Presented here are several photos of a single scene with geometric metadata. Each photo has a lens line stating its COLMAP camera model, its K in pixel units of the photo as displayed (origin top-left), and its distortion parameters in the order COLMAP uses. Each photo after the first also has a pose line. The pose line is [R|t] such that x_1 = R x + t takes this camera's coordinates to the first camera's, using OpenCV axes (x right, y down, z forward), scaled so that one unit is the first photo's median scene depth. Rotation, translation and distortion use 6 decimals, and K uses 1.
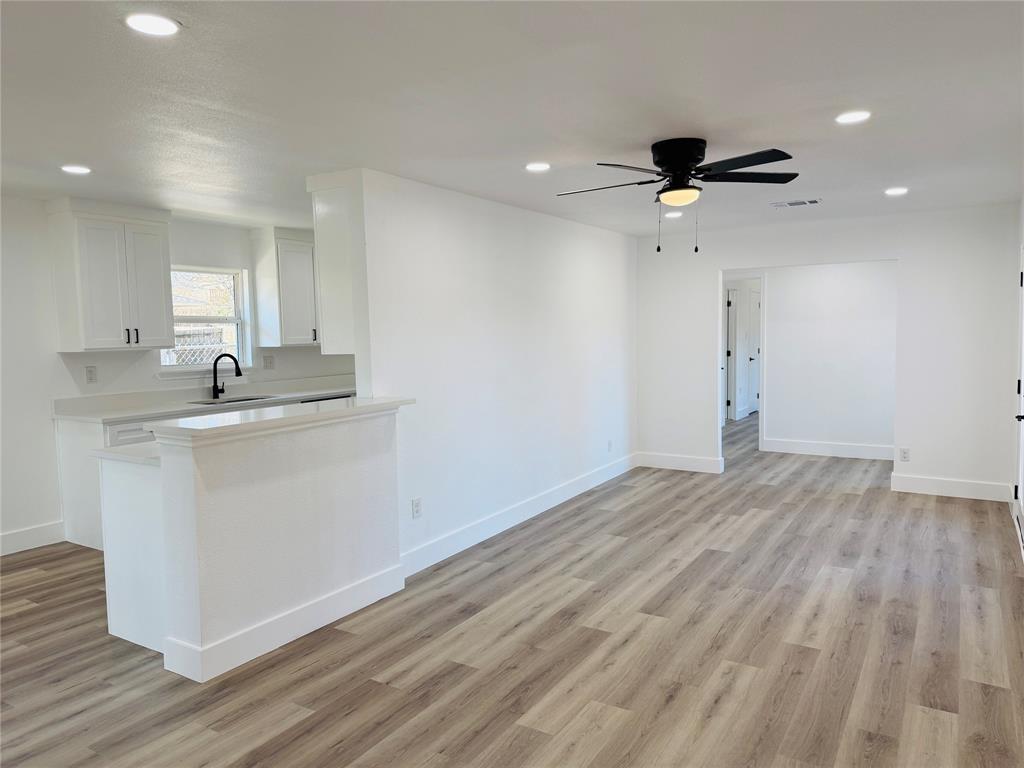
lens RADIAL K [[721.3, 0, 513.1], [0, 721.3, 374.5], [0, 0, 1]] dist [0.076647, -0.090704]
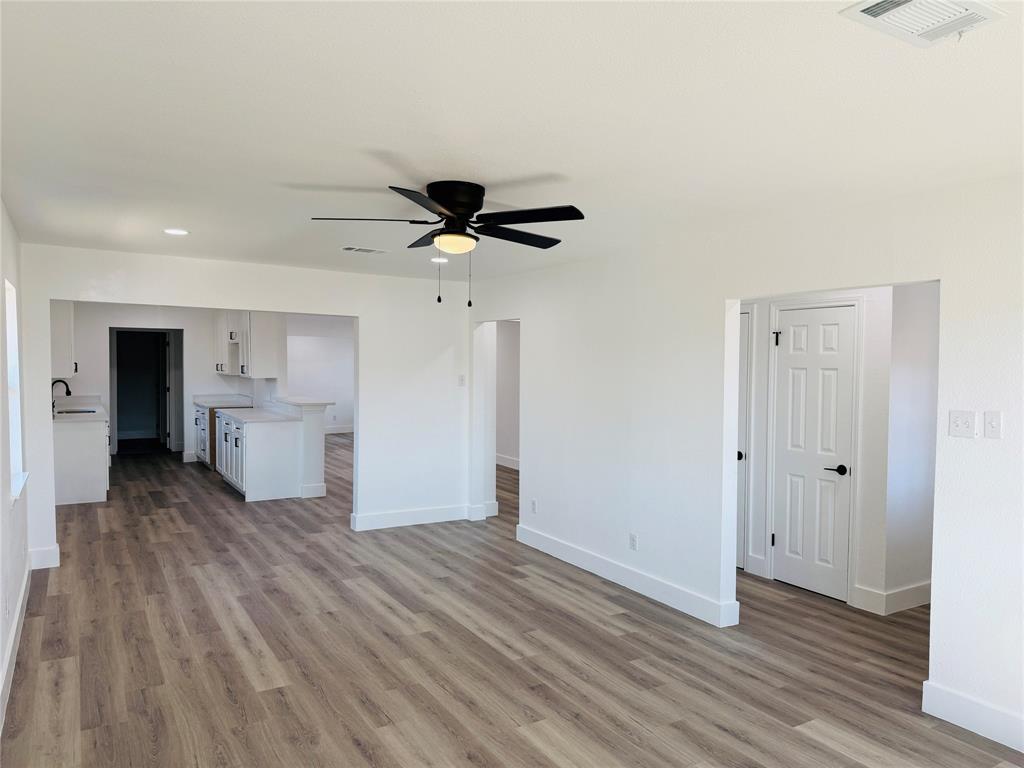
lens RADIAL K [[721.3, 0, 496.5], [0, 721.3, 383.3], [0, 0, 1]] dist [0.076647, -0.090704]
pose [[0.470572, -0.011978, 0.882281, -1.707513], [0.046058, 0.998878, -0.011005, 0.044274], [-0.881159, 0.045815, 0.470595, -0.582125]]
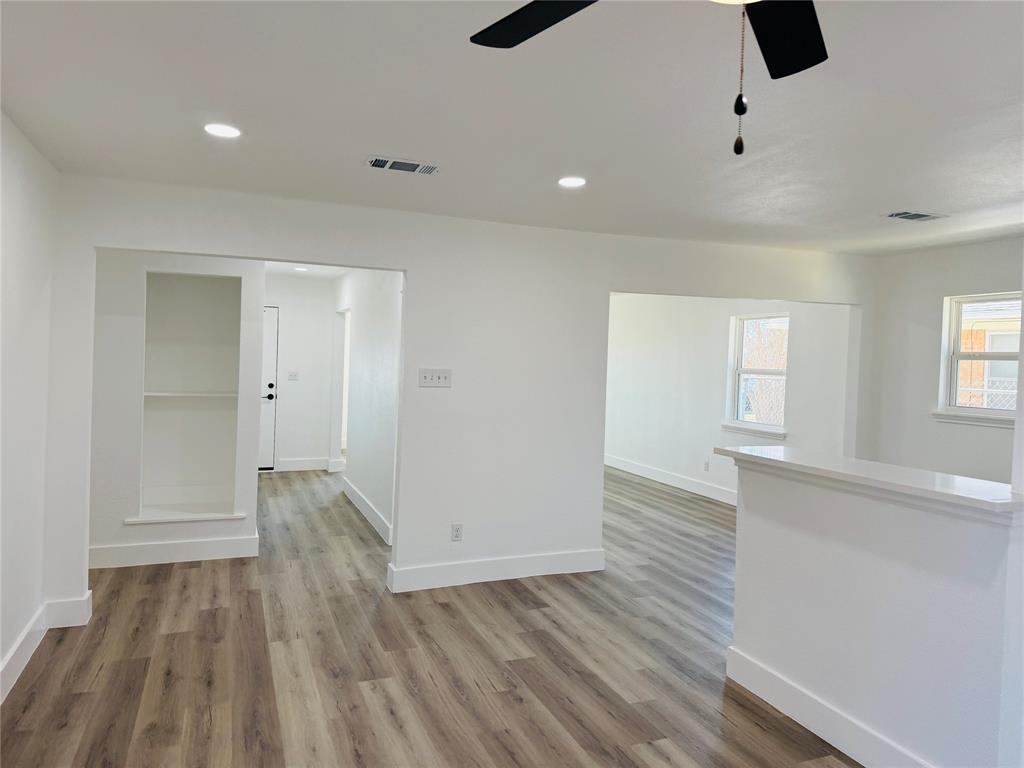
lens RADIAL K [[721.3, 0, 521.4], [0, 721.3, 369.5], [0, 0, 1]] dist [0.076647, -0.090704]
pose [[-0.592600, 0.008924, -0.805447, 0.457277], [-0.075983, 0.994861, 0.066927, -0.066834], [0.801905, 0.100861, -0.588876, 0.940510]]
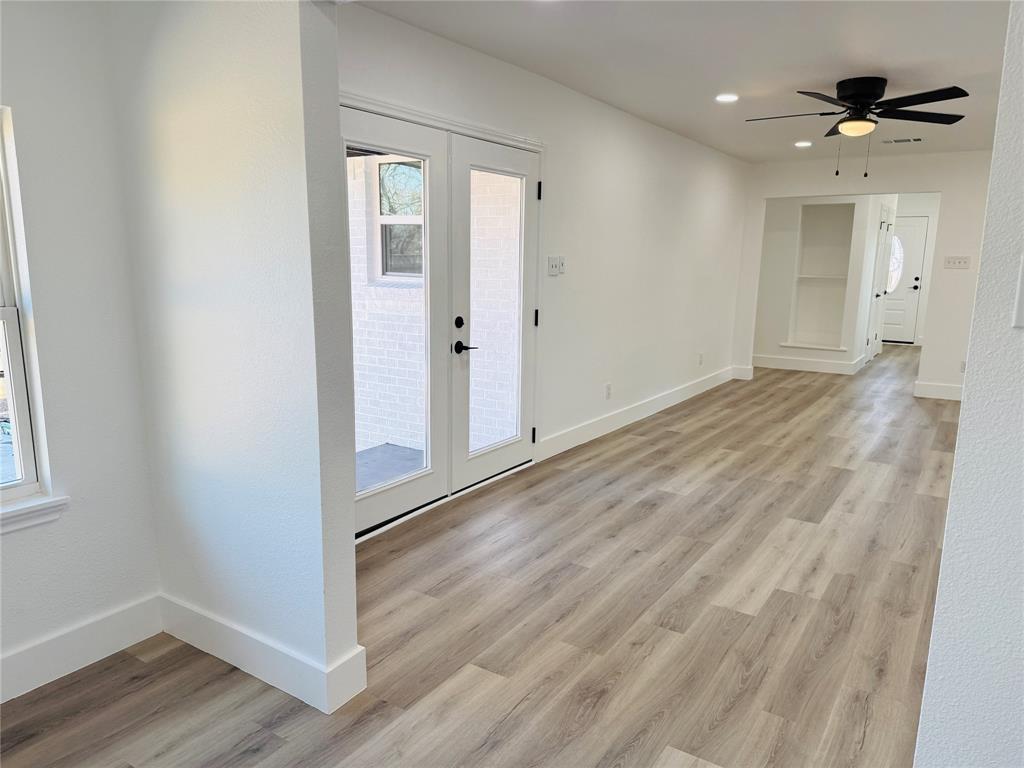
lens RADIAL K [[721.3, 0, 503.2], [0, 721.3, 388.4], [0, 0, 1]] dist [0.076647, -0.090704]
pose [[-0.999239, -0.006193, 0.038520, 0.622858], [0.003517, 0.969002, 0.247026, -0.107713], [-0.038856, 0.246973, -0.968243, 1.879228]]
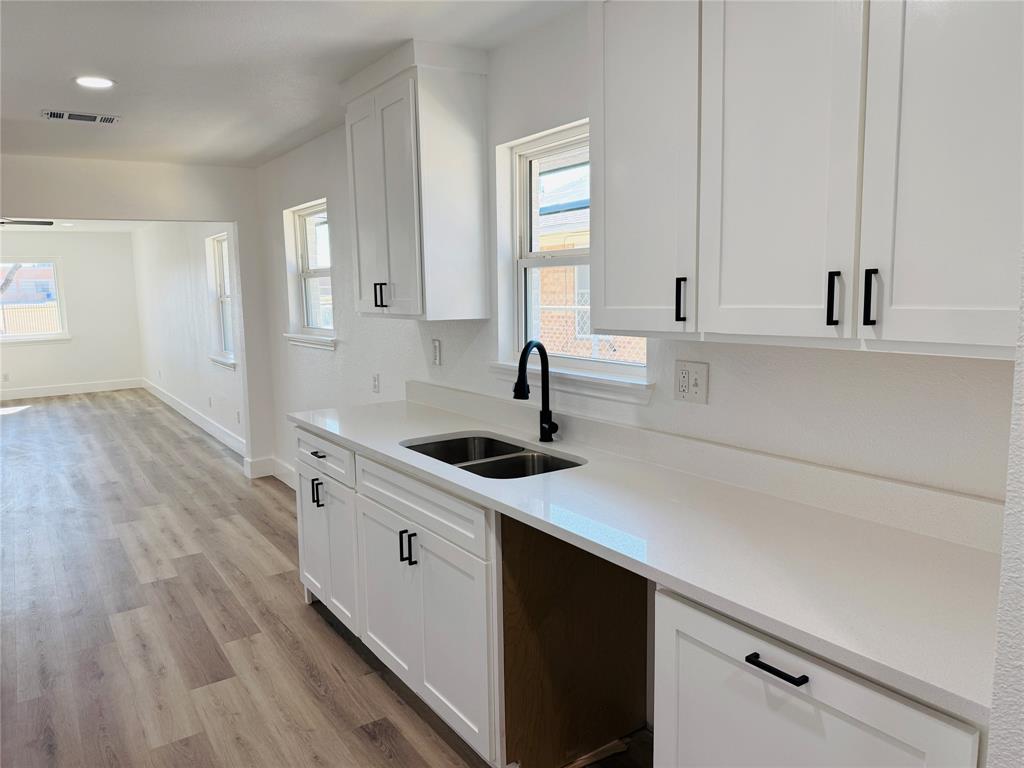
lens RADIAL K [[721.3, 0, 504.3], [0, 721.3, 383.2], [0, 0, 1]] dist [0.076647, -0.090704]
pose [[-0.408191, 0.142065, -0.901775, -0.025357], [-0.033842, 0.984783, 0.170461, -0.098671], [0.912269, 0.100098, -0.397172, 1.556723]]
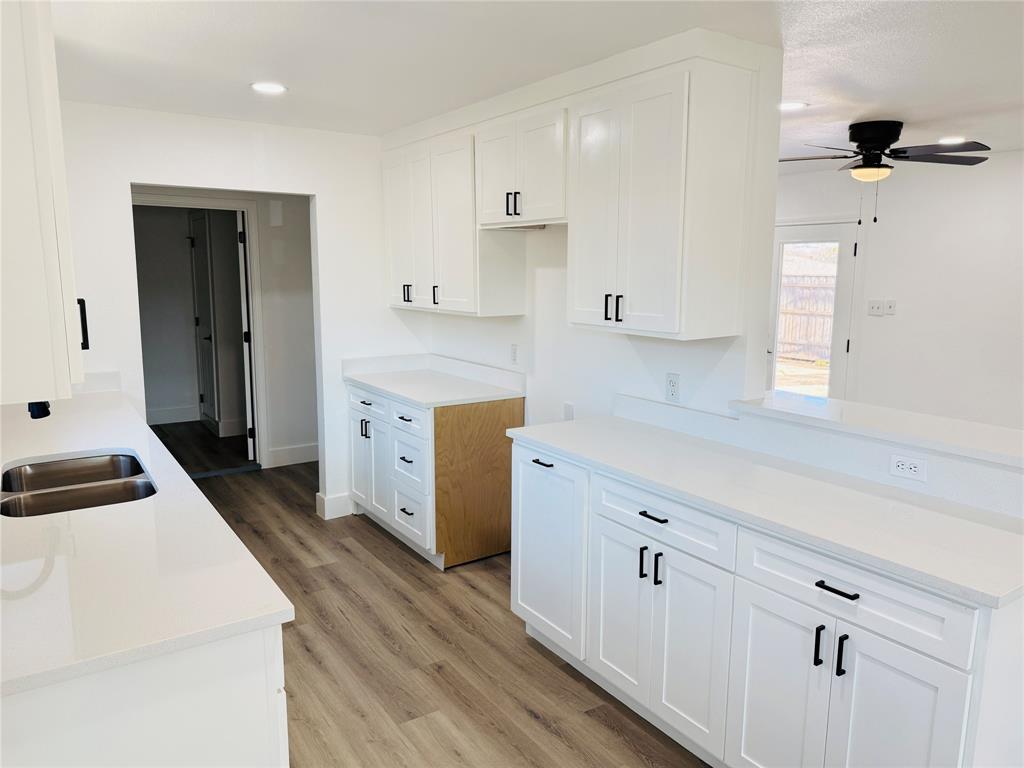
lens RADIAL K [[721.3, 0, 509.1], [0, 721.3, 386.3], [0, 0, 1]] dist [0.076647, -0.090704]
pose [[0.414965, -0.130862, 0.900377, -0.832414], [0.051707, 0.991395, 0.120259, -0.062215], [-0.908367, -0.003348, 0.418161, 0.843668]]
